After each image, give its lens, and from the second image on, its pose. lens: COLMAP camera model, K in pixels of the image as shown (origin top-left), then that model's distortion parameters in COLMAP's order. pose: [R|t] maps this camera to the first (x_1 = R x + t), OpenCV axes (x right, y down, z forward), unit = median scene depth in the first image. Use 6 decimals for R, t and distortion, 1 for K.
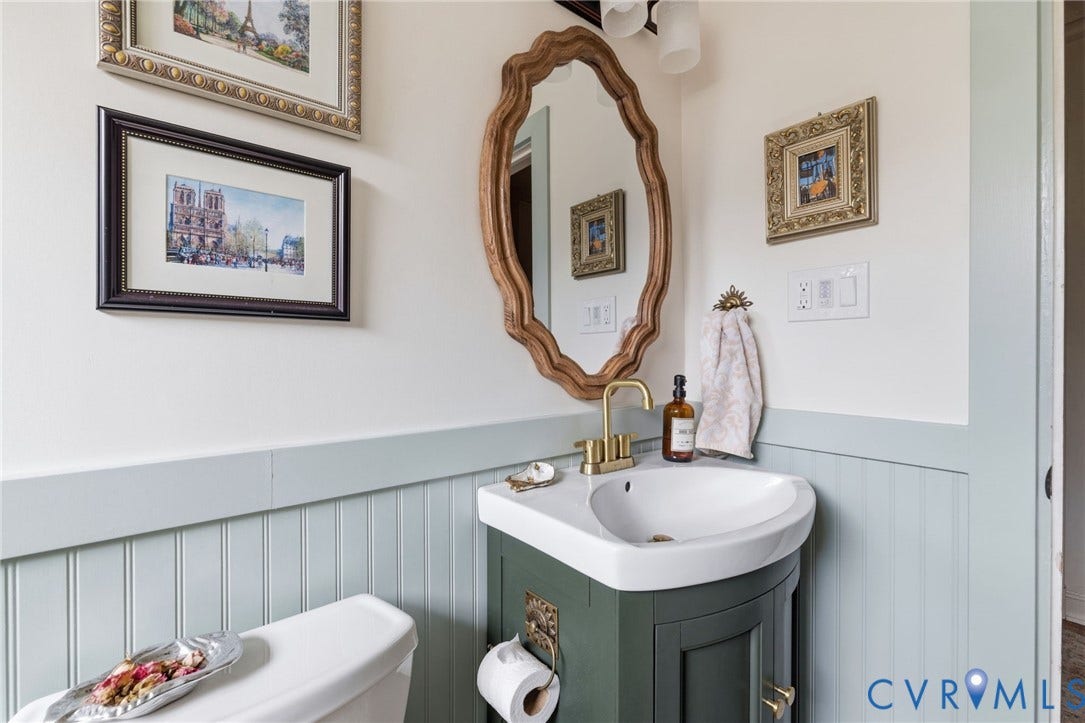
lens RADIAL K [[471.5, 0, 542.1], [0, 471.5, 359.0], [0, 0, 1]] dist [-0.000711, 0.000695]
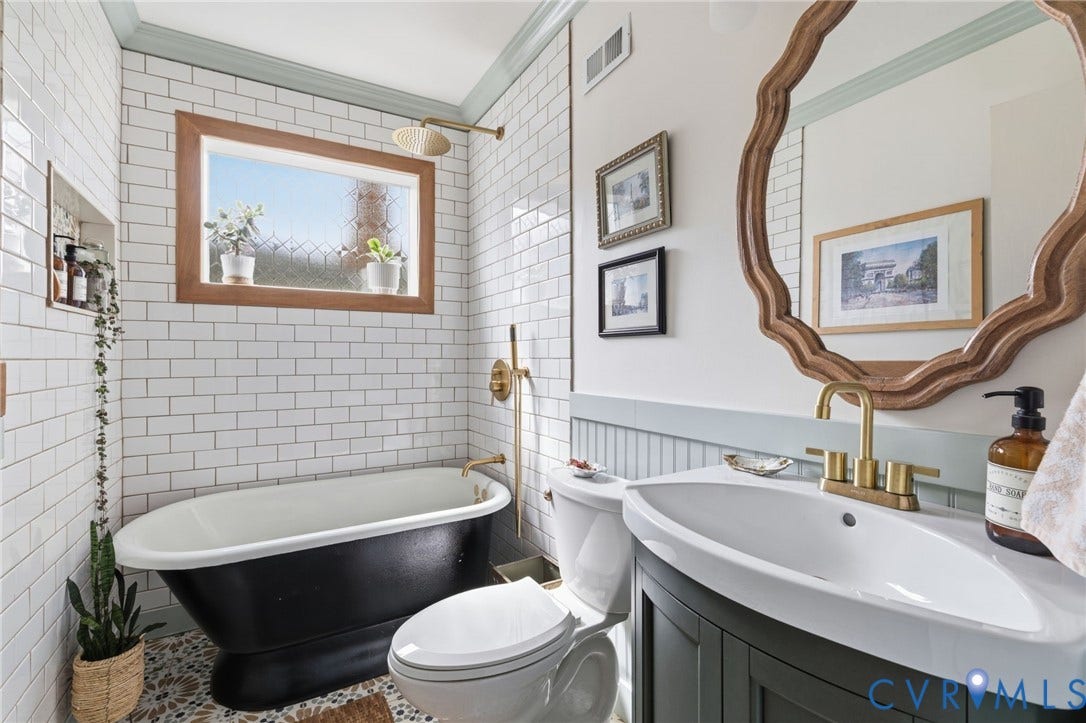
lens RADIAL K [[472.0, 0, 541.9], [0, 472.0, 360.6], [0, 0, 1]] dist [-0.000711, 0.000695]
pose [[-0.158507, 0.004462, -0.987348, 1.462624], [-0.006875, 0.999961, 0.005622, 0.010043], [0.987334, 0.007679, -0.158470, 0.885493]]
